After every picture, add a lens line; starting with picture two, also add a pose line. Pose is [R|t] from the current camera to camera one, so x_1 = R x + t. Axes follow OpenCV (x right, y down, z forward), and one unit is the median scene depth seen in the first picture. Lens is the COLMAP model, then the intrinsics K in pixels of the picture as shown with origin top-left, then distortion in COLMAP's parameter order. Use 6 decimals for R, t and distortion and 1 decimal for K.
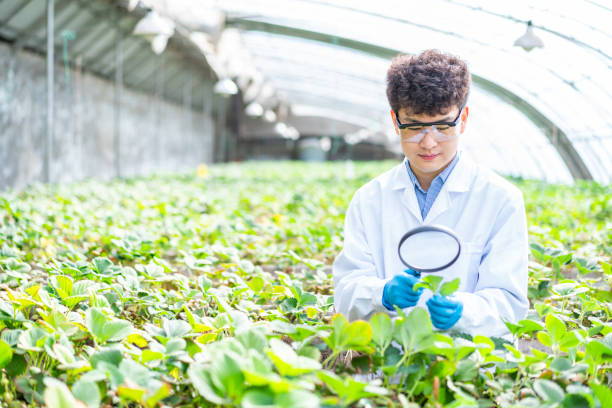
lens RADIAL K [[959.7, 0, 307.6], [0, 959.7, 213.5], [0, 0, 1]] dist [0.008027, 0.000000]
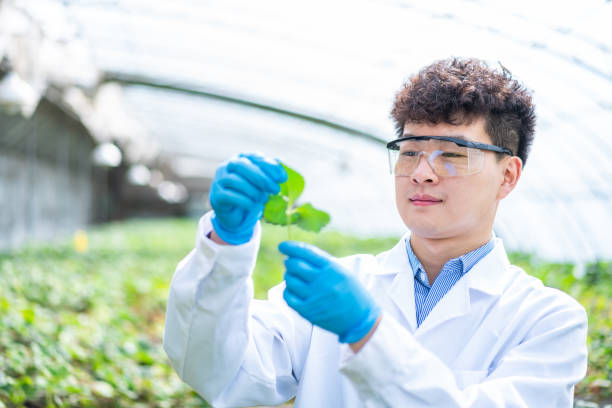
lens RADIAL K [[959.7, 0, 309.5], [0, 959.7, 202.8], [0, 0, 1]] dist [0.008027, 0.000000]
pose [[0.992197, -0.026318, 0.121870, -0.010157], [0.034110, 0.997474, -0.062301, -0.032868], [-0.119922, 0.065972, 0.990589, 0.139596]]
